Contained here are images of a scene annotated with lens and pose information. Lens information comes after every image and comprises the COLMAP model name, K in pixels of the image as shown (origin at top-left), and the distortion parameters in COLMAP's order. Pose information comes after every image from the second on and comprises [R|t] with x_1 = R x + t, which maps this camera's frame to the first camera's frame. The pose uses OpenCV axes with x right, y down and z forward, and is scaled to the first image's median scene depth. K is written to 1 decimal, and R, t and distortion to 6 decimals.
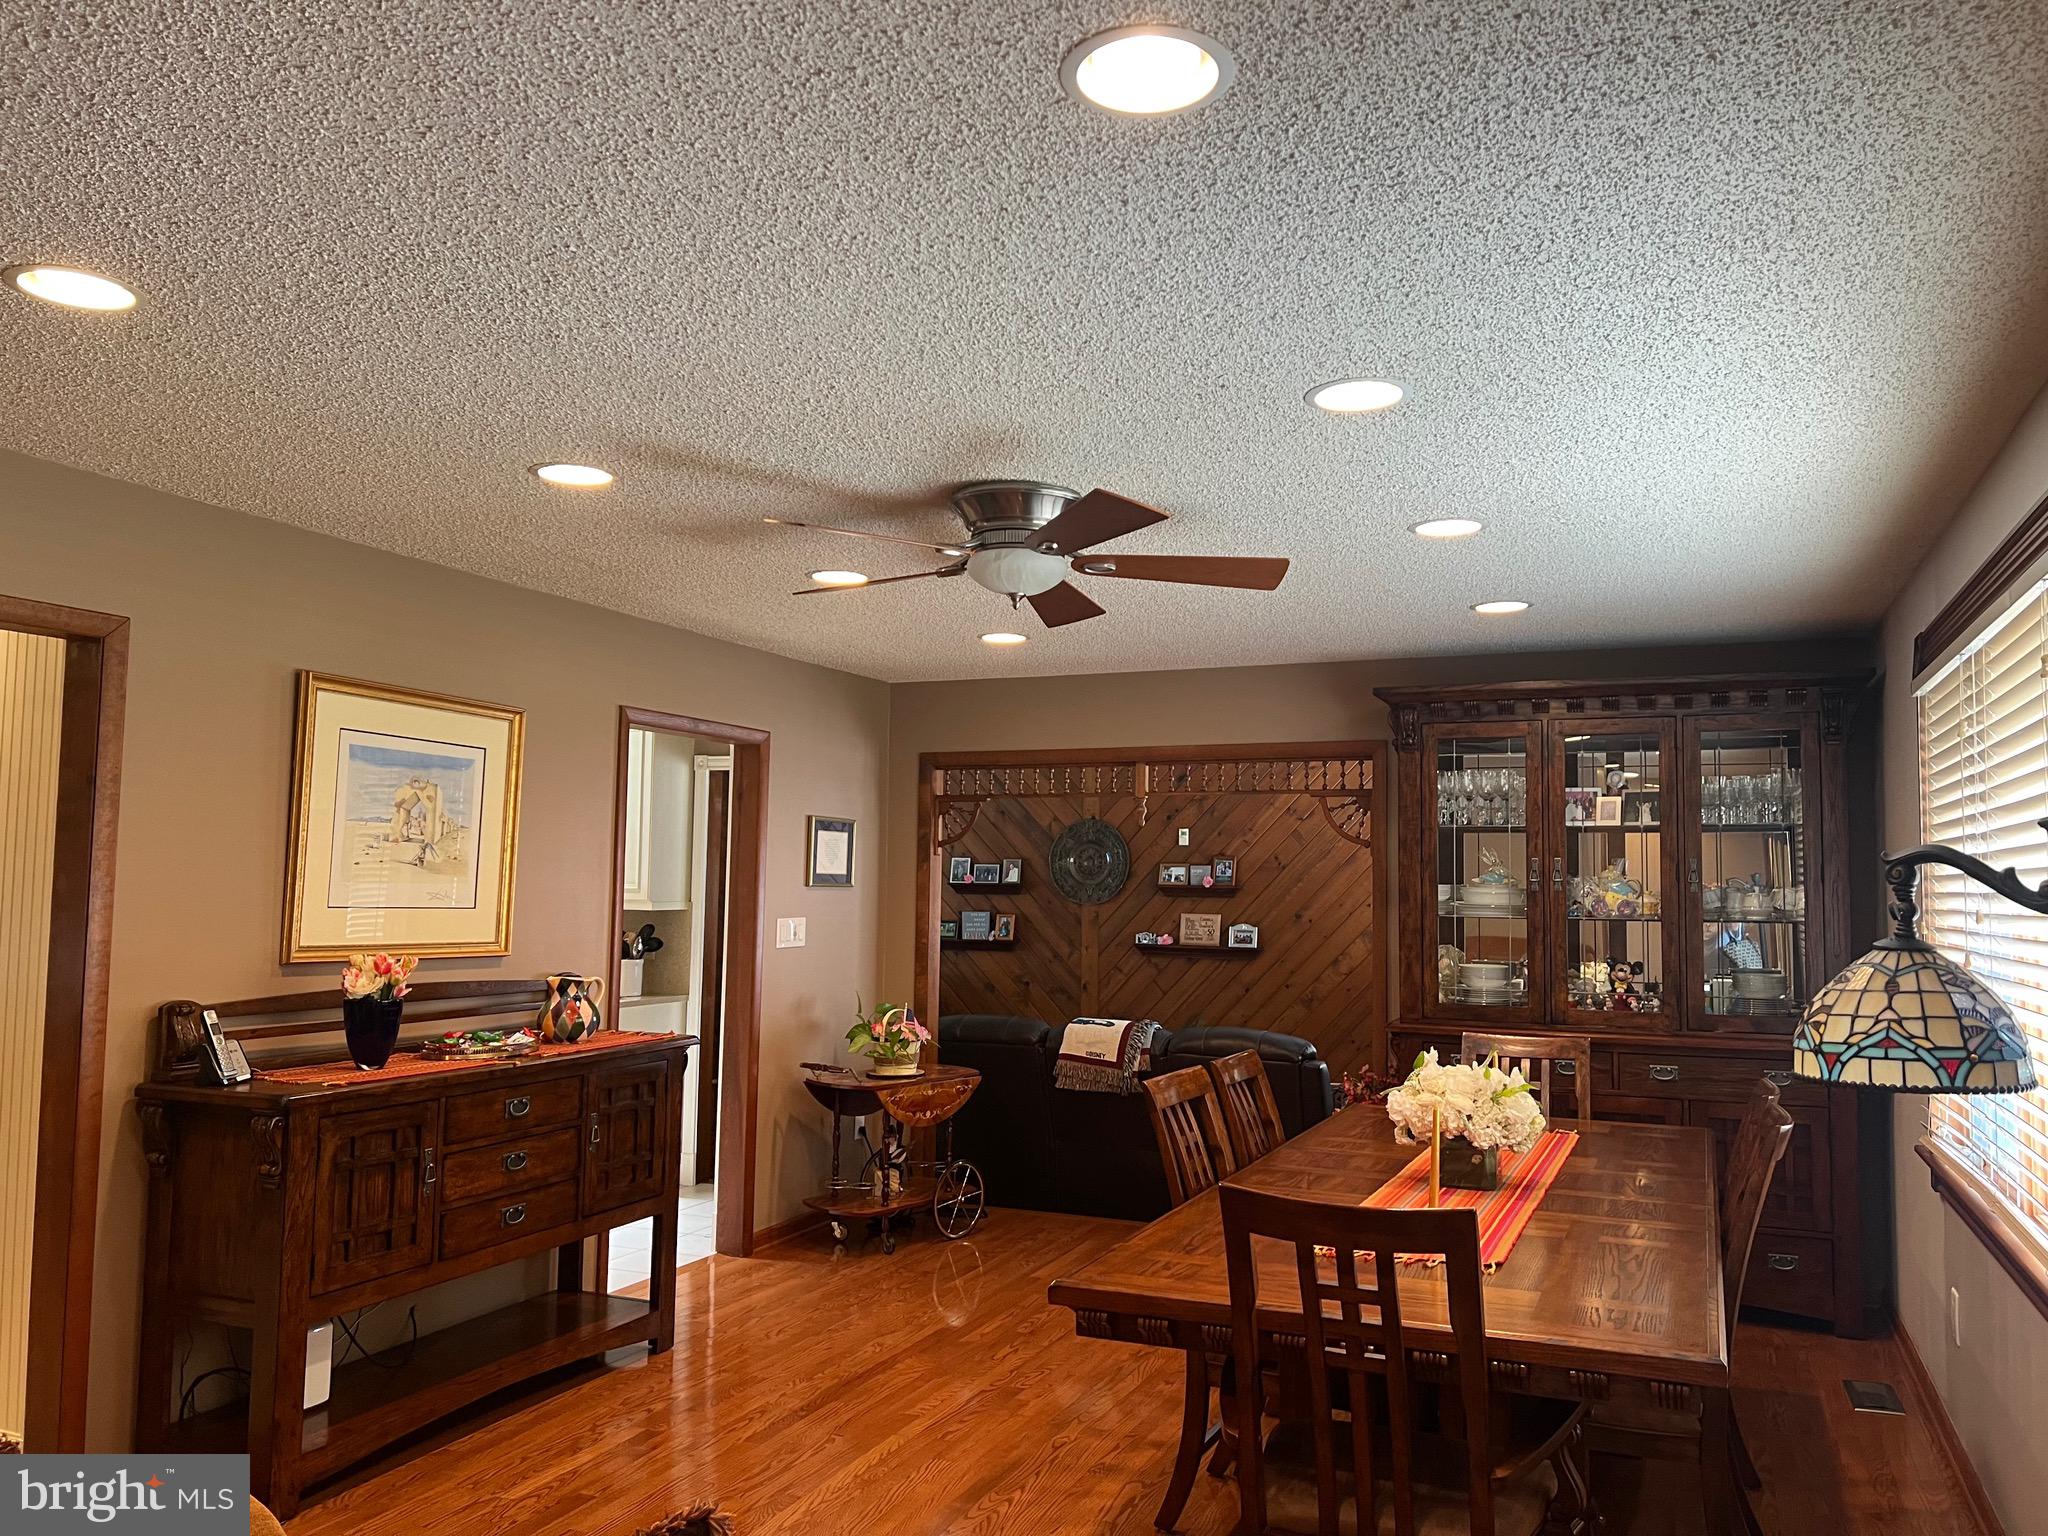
lens RADIAL K [[1562.8, 0, 1024.0], [0, 1562.8, 768.0], [0, 0, 1]] dist [-0.002412, -0.002113]
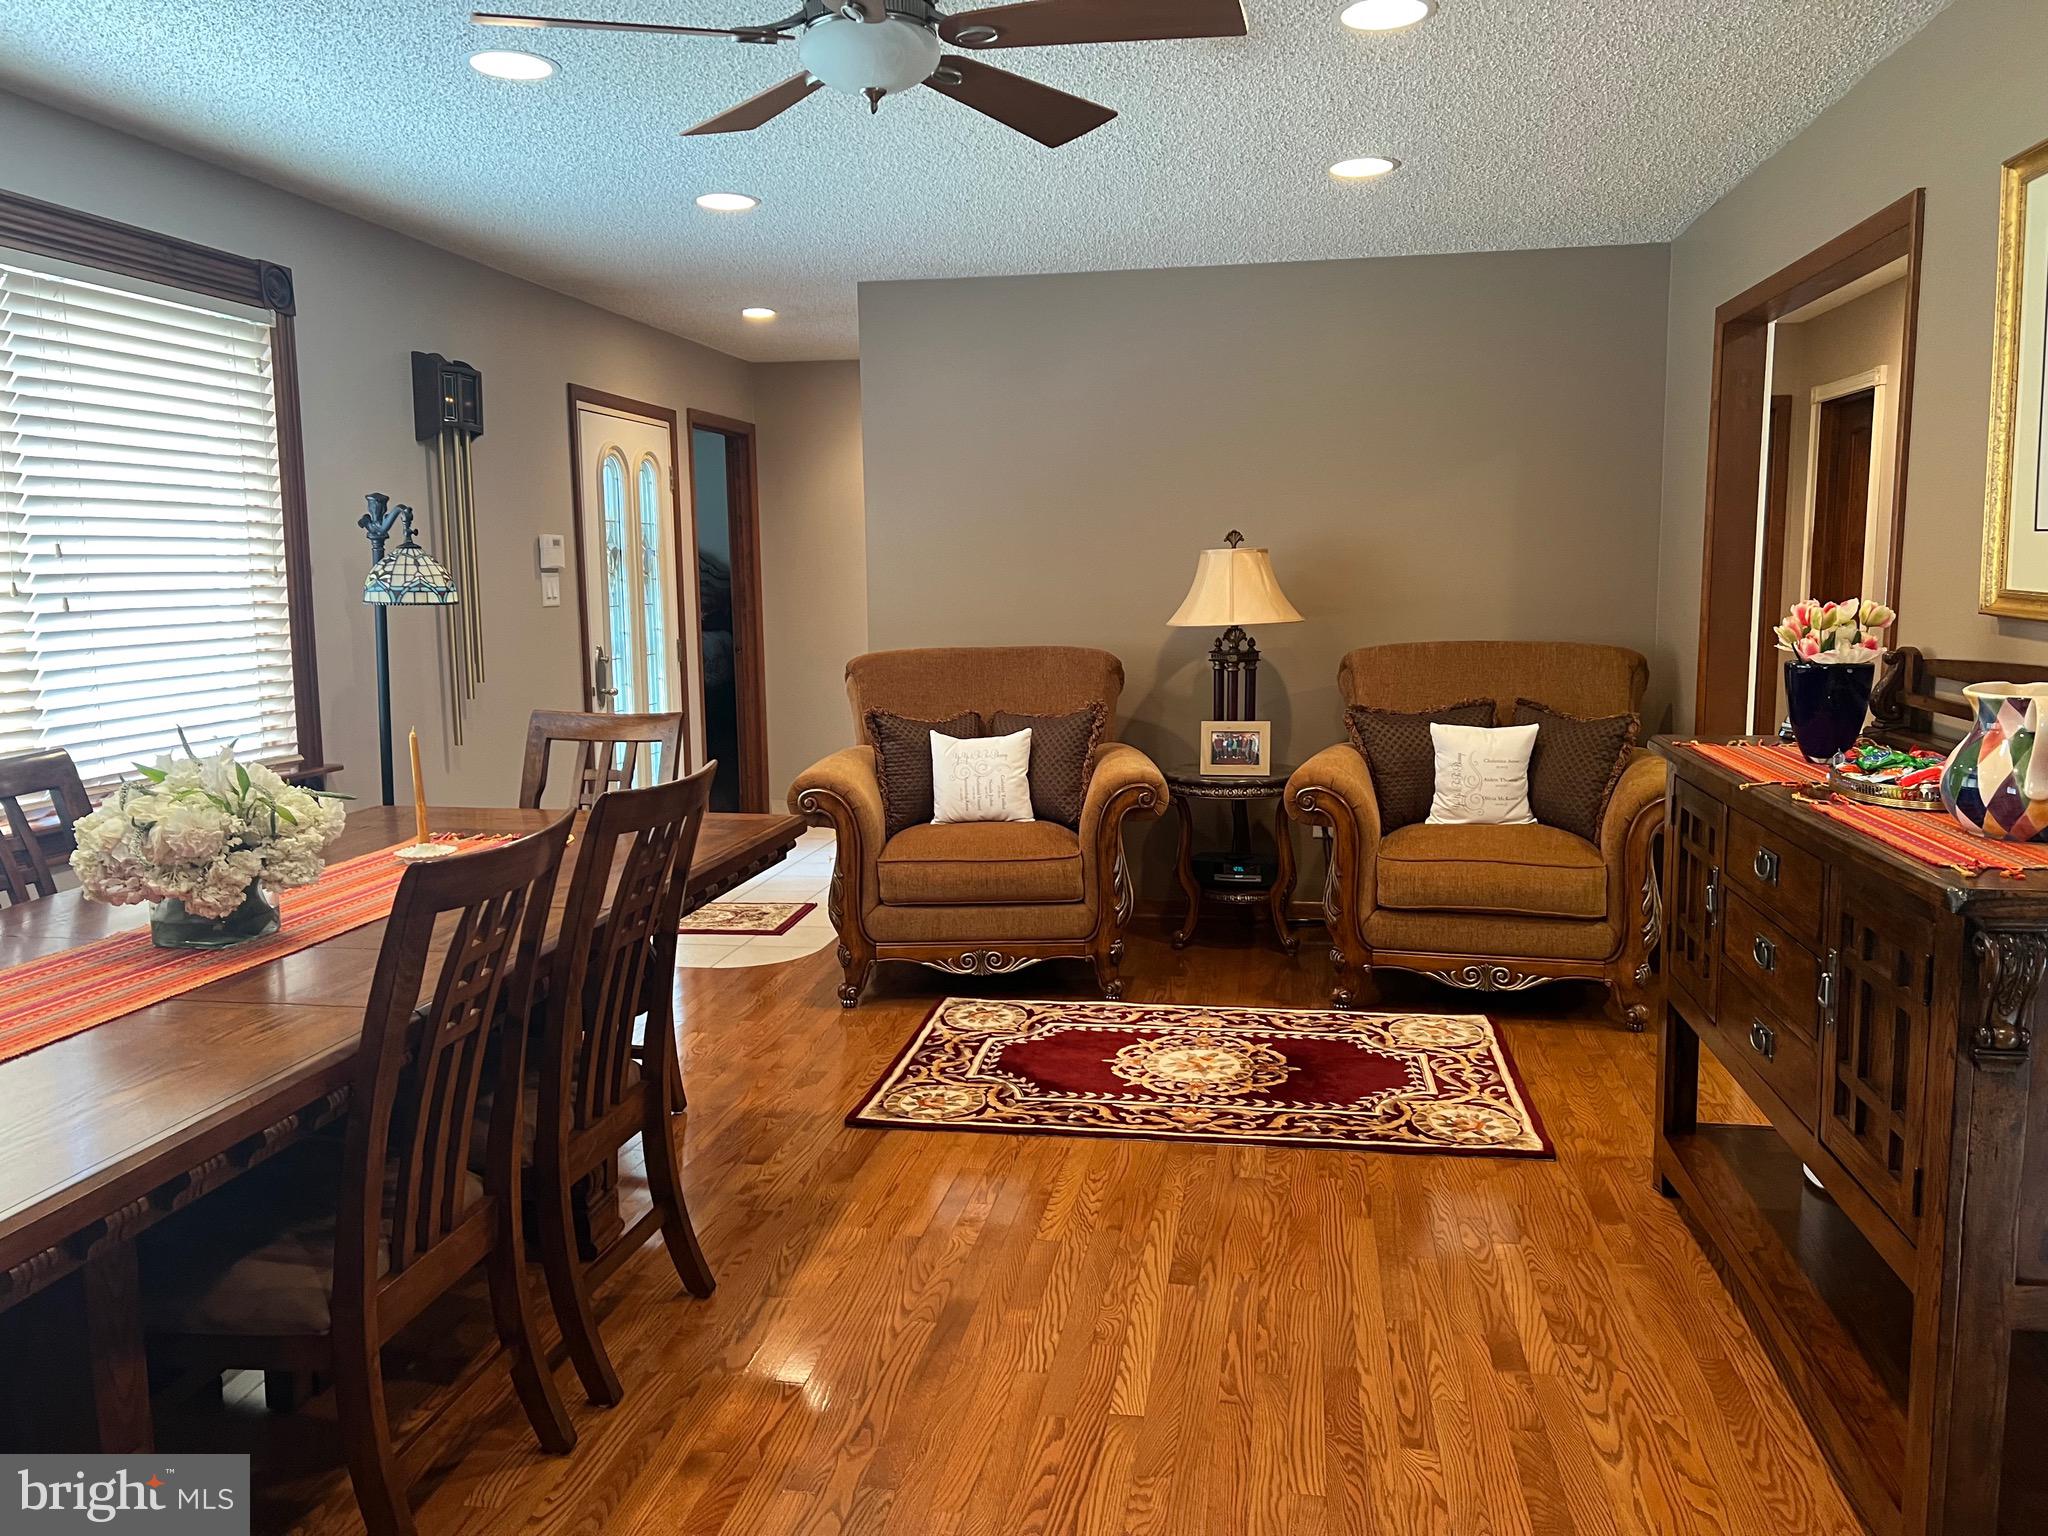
lens RADIAL K [[1562.8, 0, 1024.0], [0, 1562.8, 768.0], [0, 0, 1]] dist [-0.002412, -0.002113]
pose [[-0.972549, 0.028201, -0.230982, 0.097463], [0.015133, 0.998193, 0.058153, 0.153182], [0.232204, 0.053062, -0.971219, 1.647715]]
